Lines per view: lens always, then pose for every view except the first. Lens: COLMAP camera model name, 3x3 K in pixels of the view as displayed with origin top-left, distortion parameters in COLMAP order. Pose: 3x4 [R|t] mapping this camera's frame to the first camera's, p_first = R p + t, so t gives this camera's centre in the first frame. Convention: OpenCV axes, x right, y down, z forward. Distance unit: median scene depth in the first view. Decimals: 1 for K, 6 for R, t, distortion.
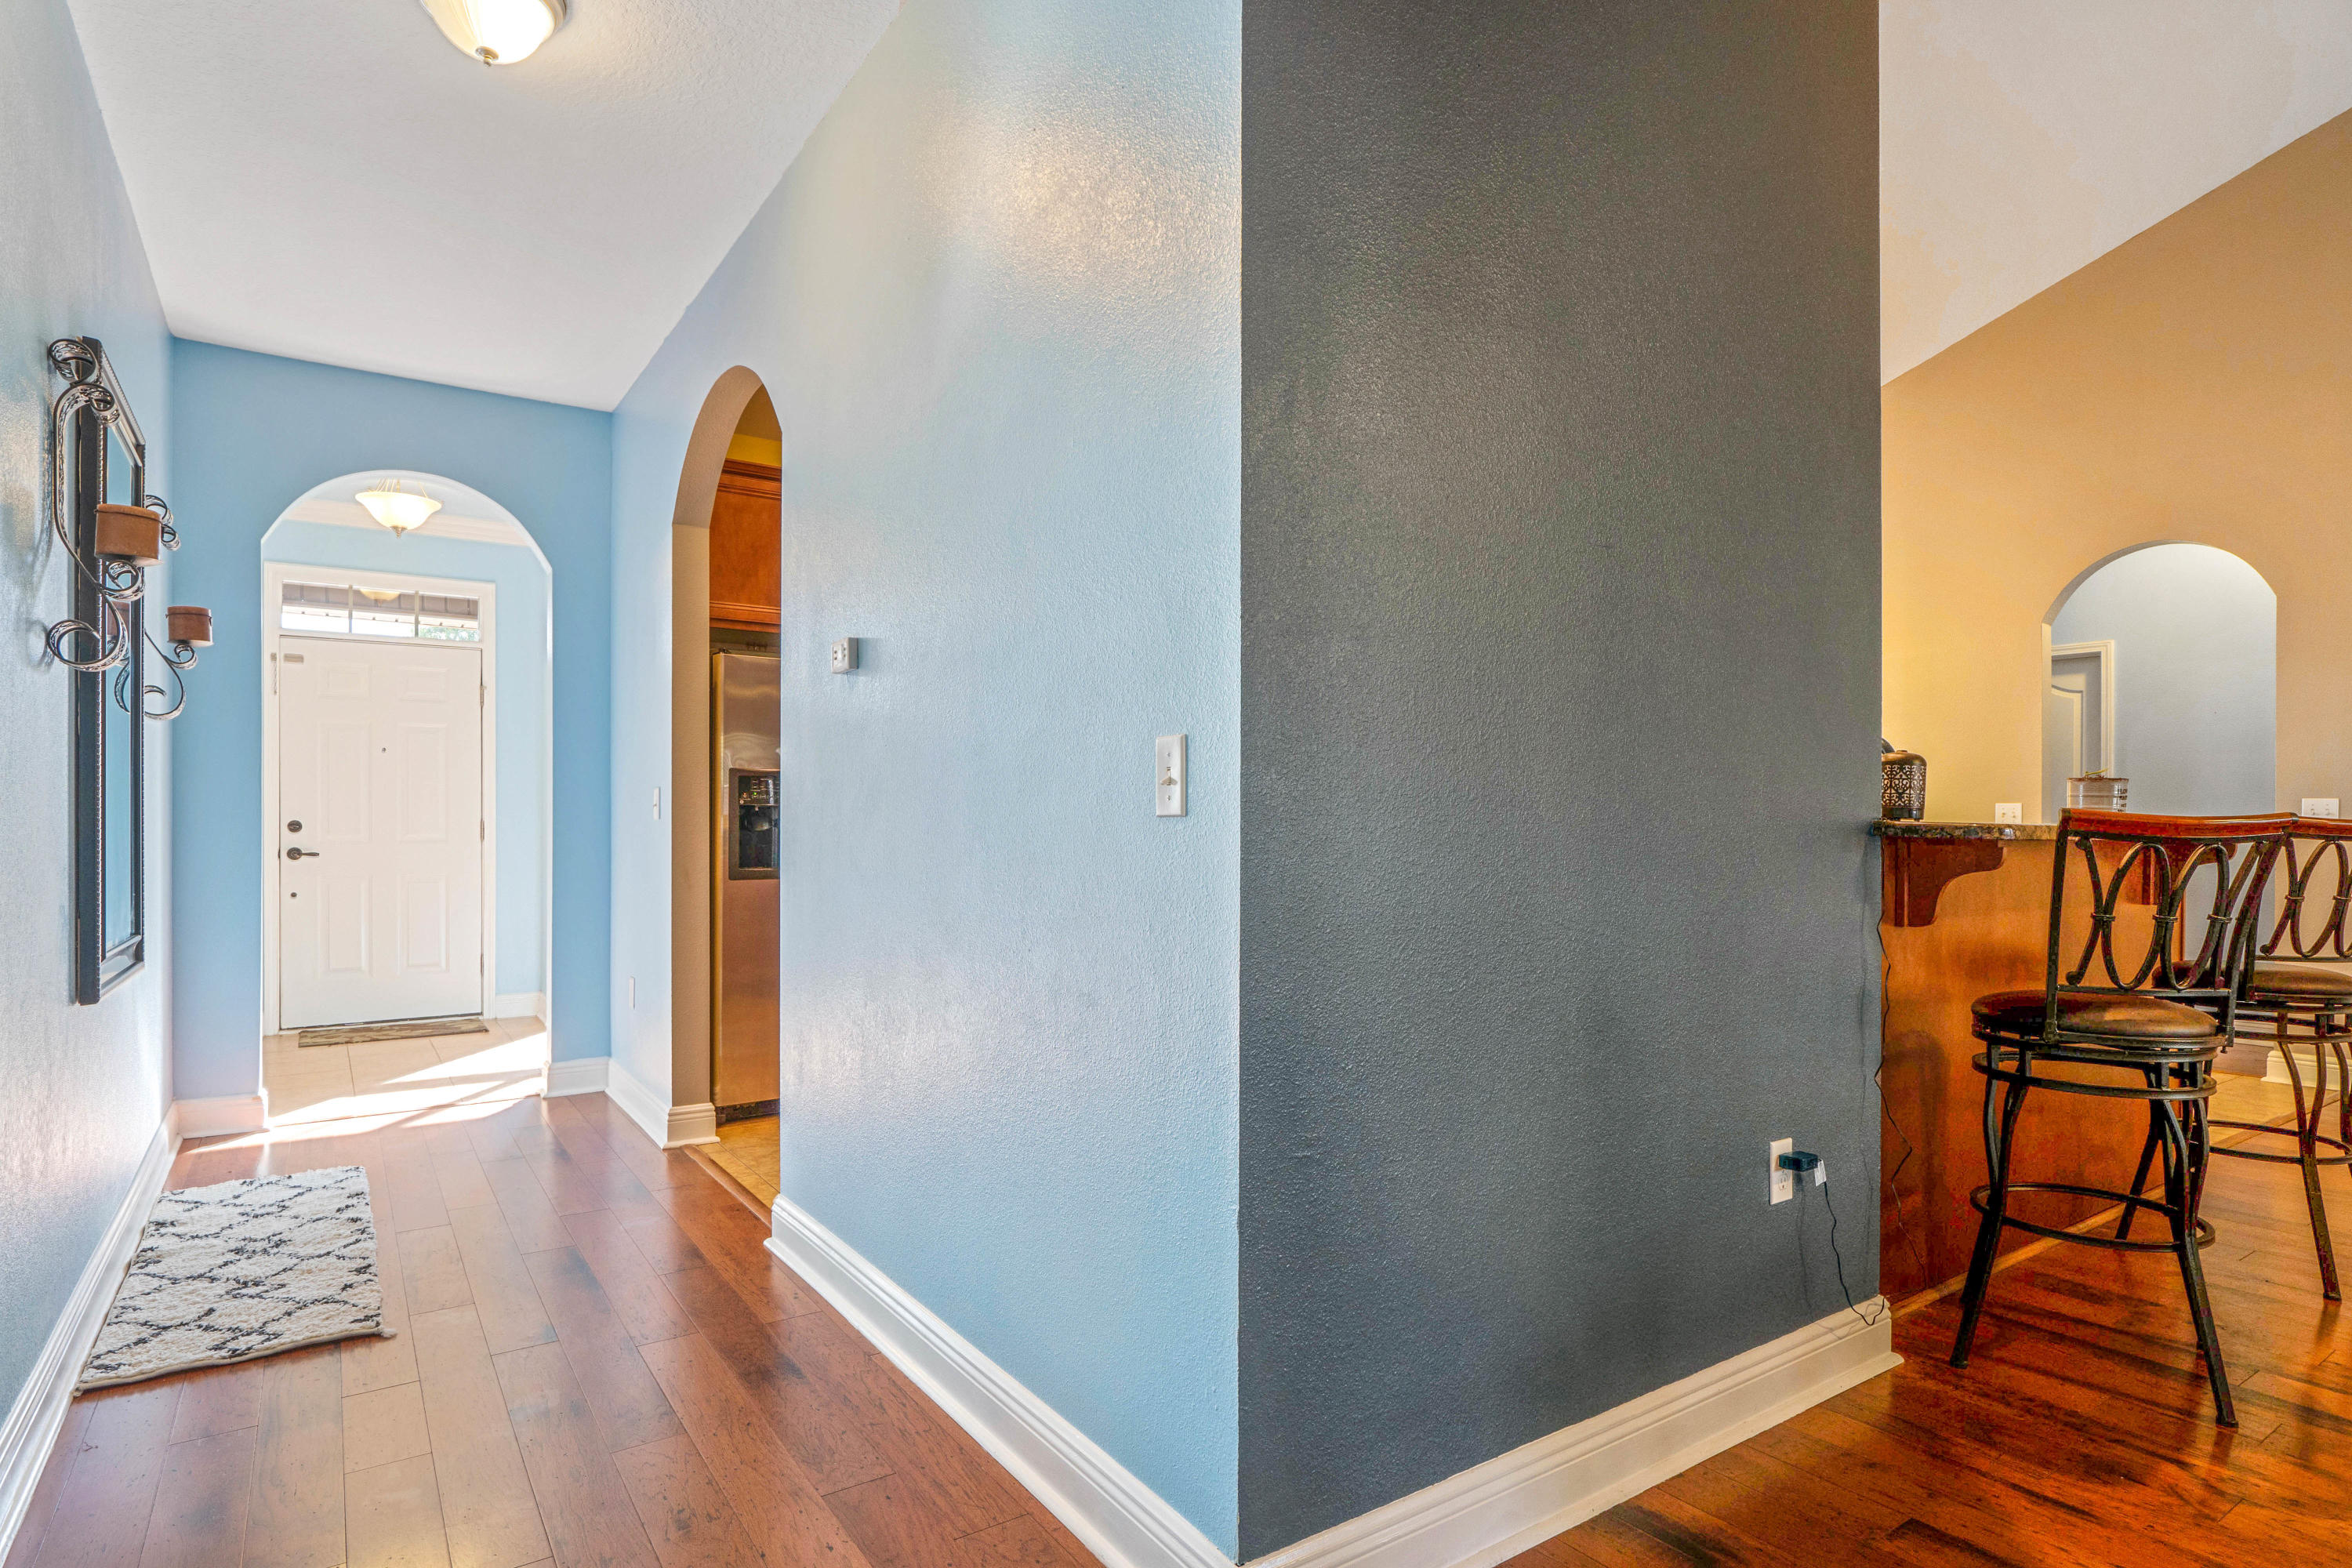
lens RADIAL K [[1234.7, 0, 1164.0], [0, 1234.7, 810.1], [0, 0, 1]] dist [-0.002120, -0.001197]
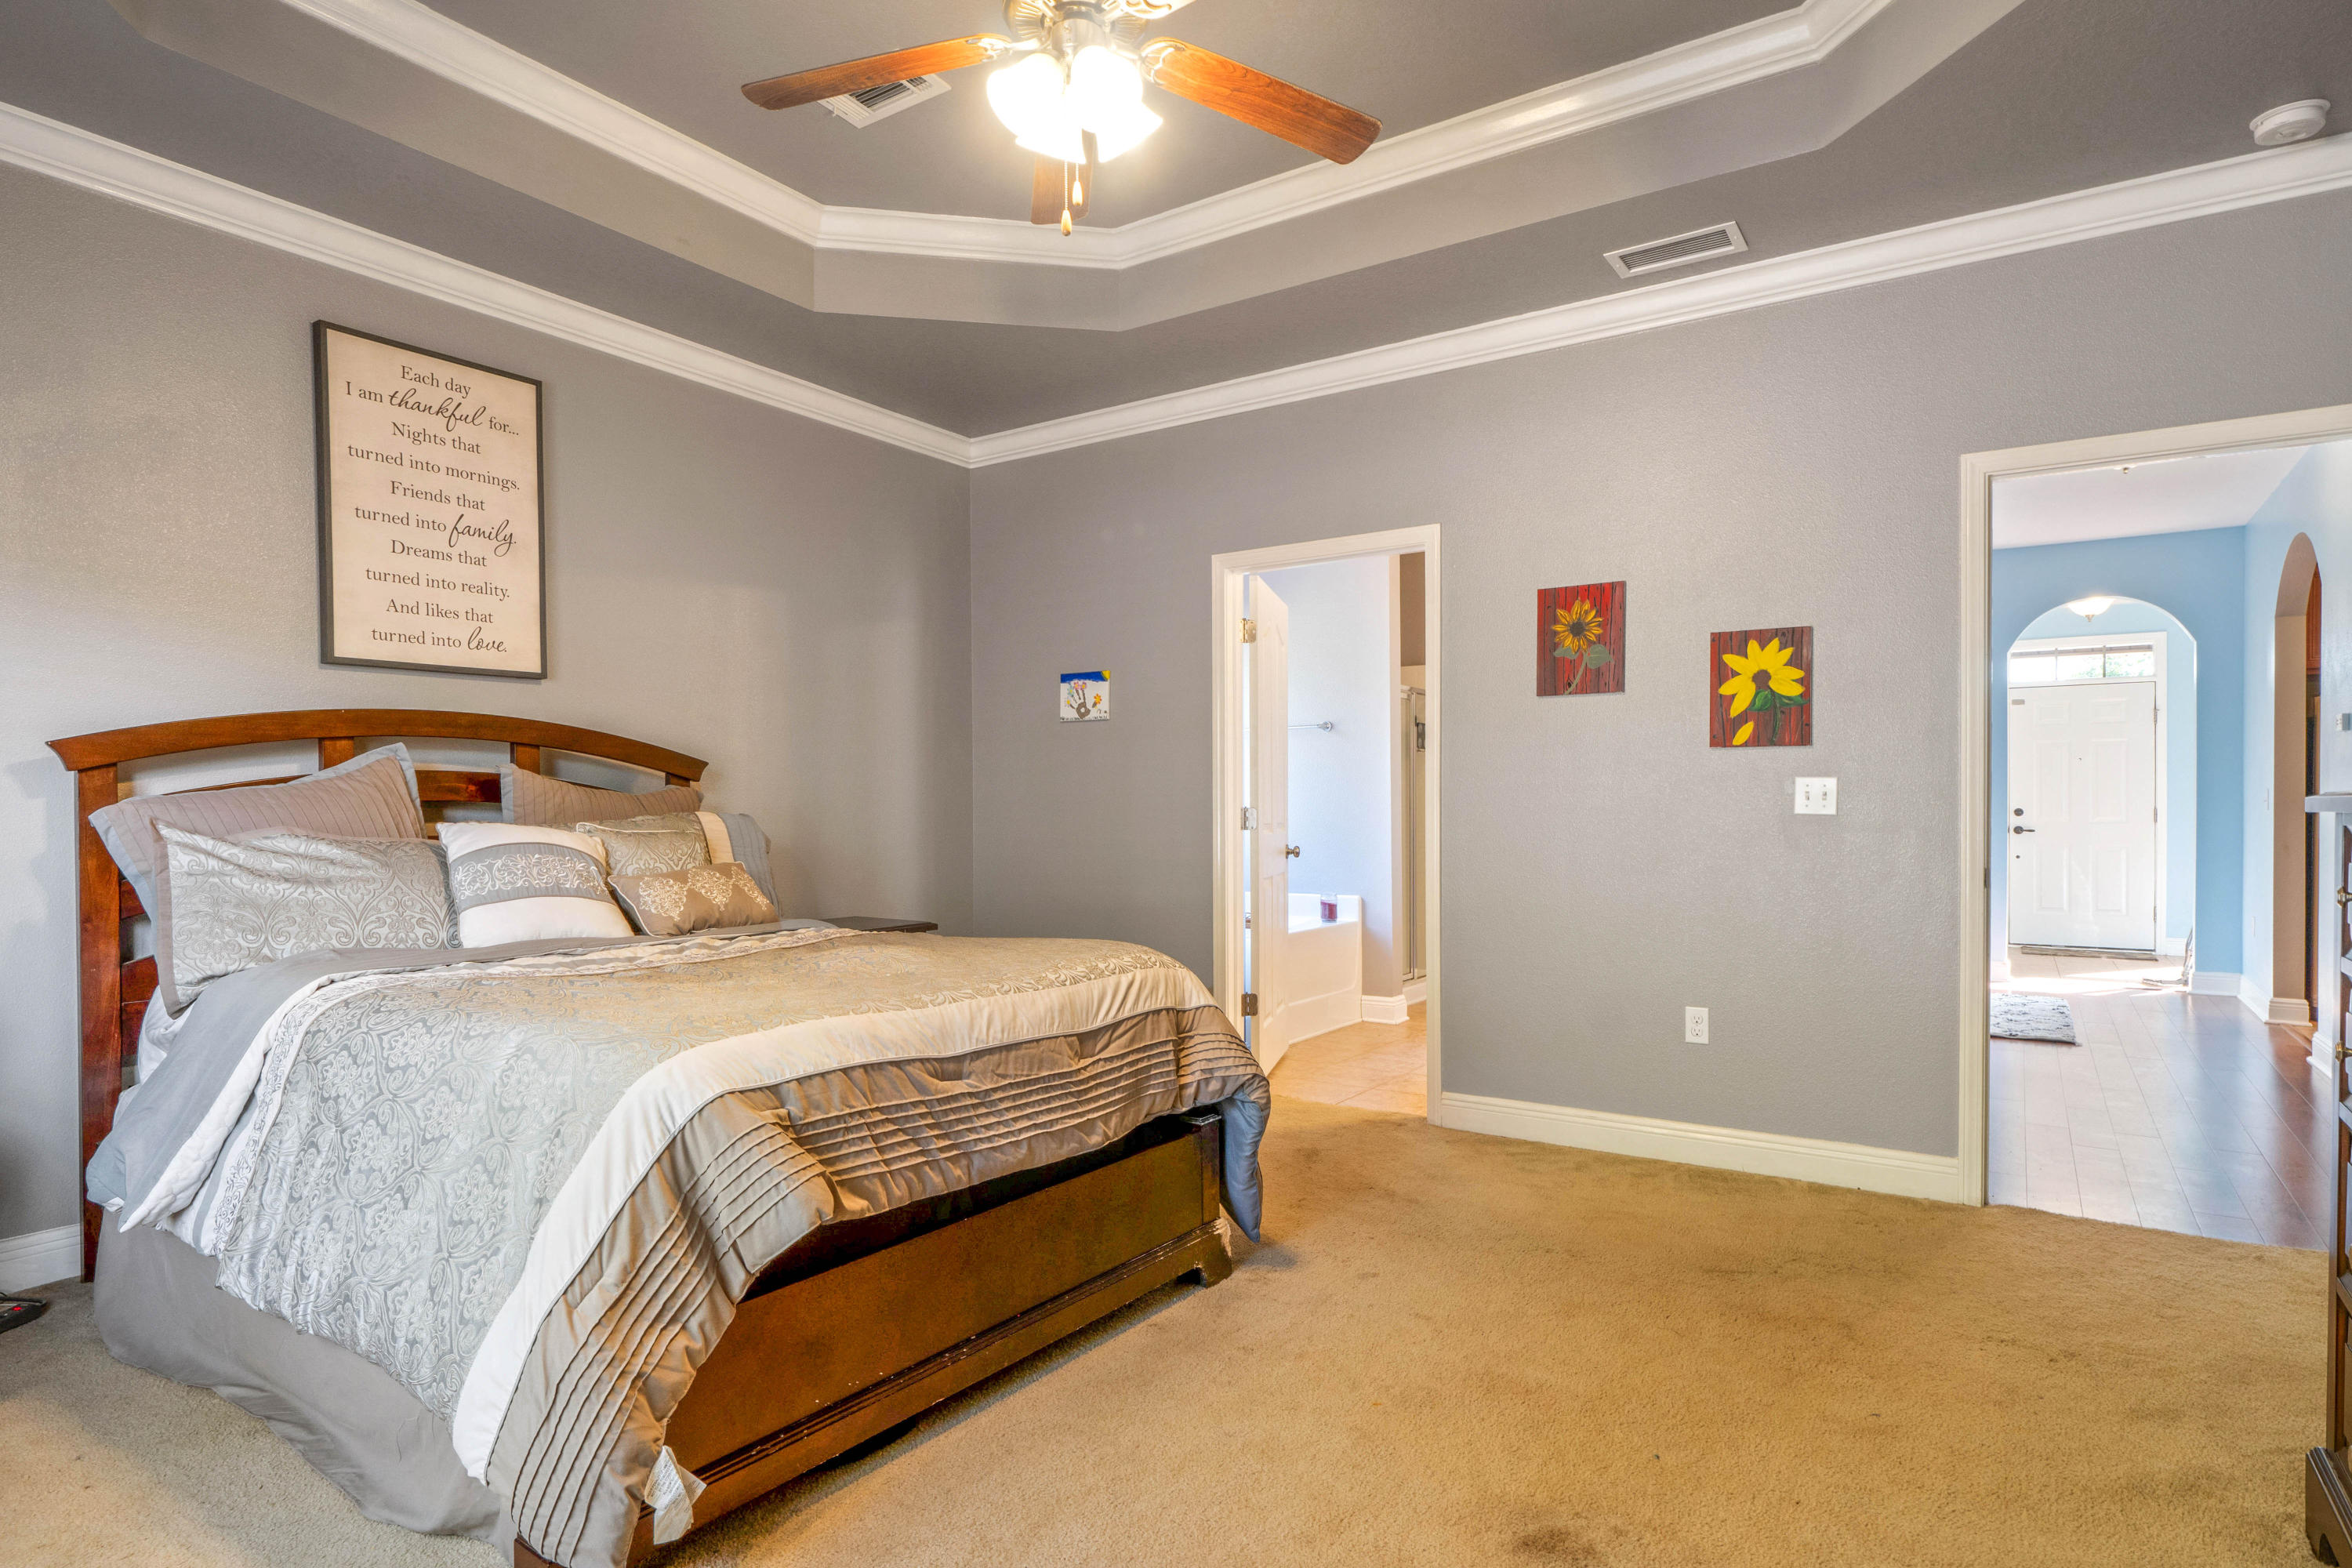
lens RADIAL K [[1234.7, 0, 1164.0], [0, 1234.7, 810.1], [0, 0, 1]] dist [-0.002120, -0.001197]
pose [[0.356308, 0.007239, -0.934341, 0.482694], [0.006751, 0.999924, 0.010321, -0.017042], [0.934344, -0.009985, 0.356232, -0.746857]]
